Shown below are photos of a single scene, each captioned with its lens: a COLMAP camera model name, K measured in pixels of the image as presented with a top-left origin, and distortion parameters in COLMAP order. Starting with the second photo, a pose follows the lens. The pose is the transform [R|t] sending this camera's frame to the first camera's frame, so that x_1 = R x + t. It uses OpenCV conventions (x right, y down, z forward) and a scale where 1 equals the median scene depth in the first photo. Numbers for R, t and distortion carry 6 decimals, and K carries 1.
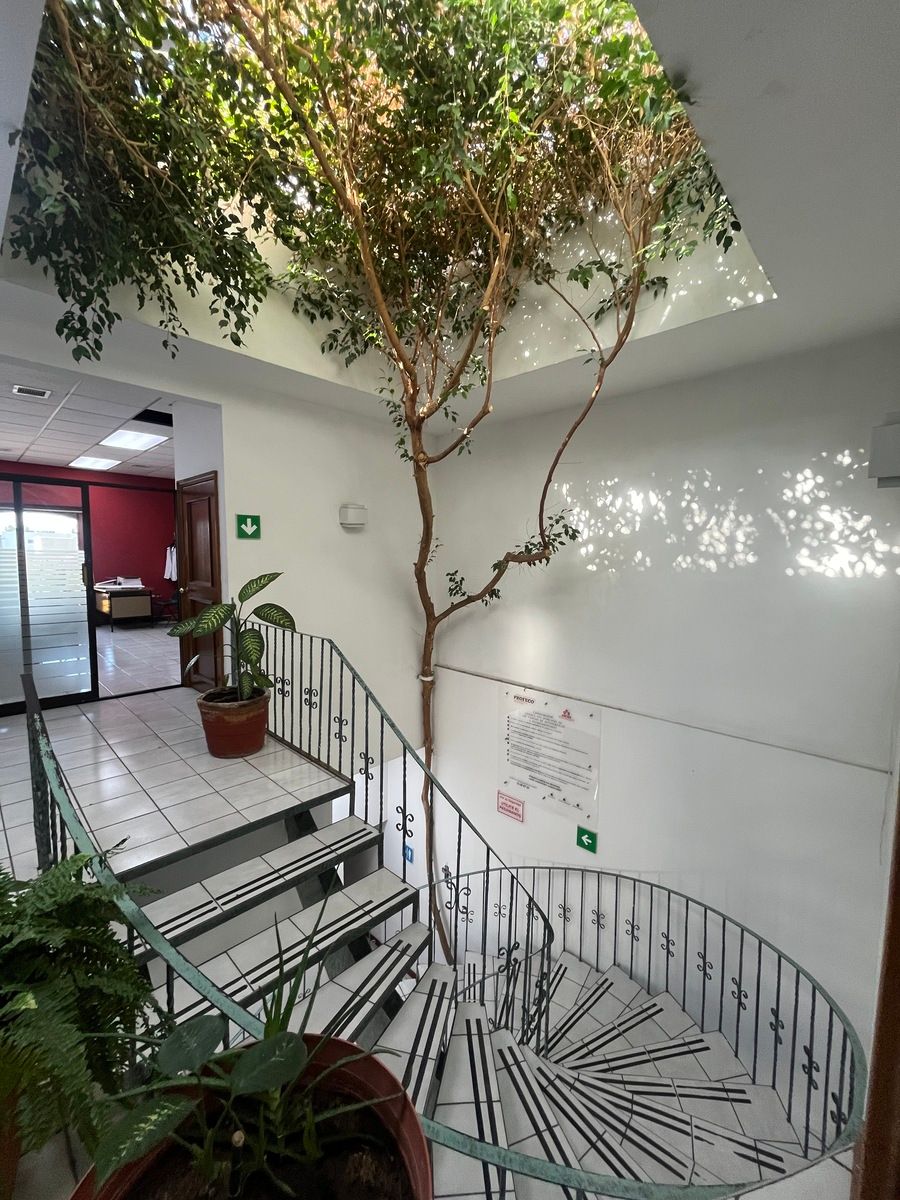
lens RADIAL K [[485.7, 0, 454.2], [0, 485.7, 600.2], [0, 0, 1]] dist [-0.000062, -0.000049]
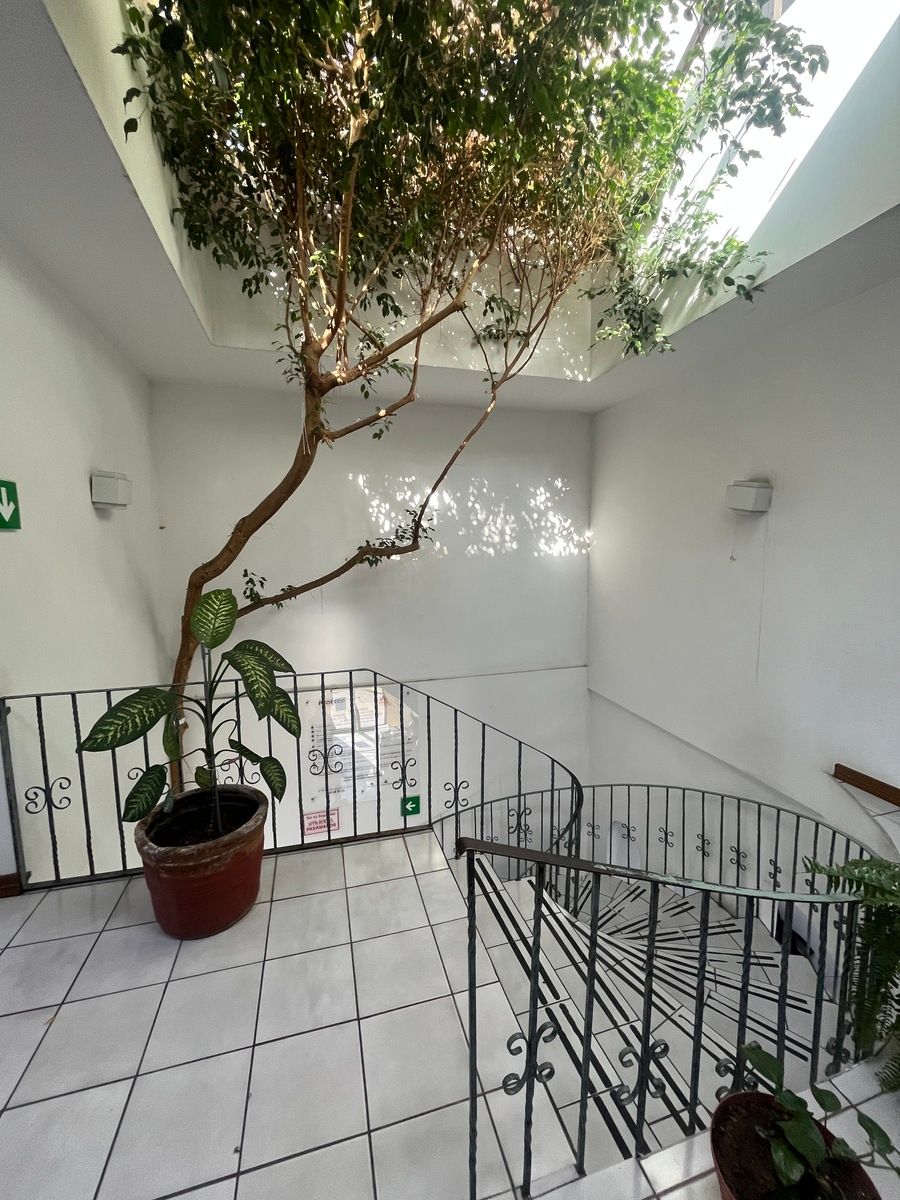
lens RADIAL K [[485.7, 0, 454.2], [0, 485.7, 600.2], [0, 0, 1]] dist [-0.000062, -0.000049]
pose [[0.495153, -0.120818, 0.860364, -0.711260], [0.094670, 0.991890, 0.084804, -0.064383], [-0.863632, 0.039460, 0.502575, 0.434122]]
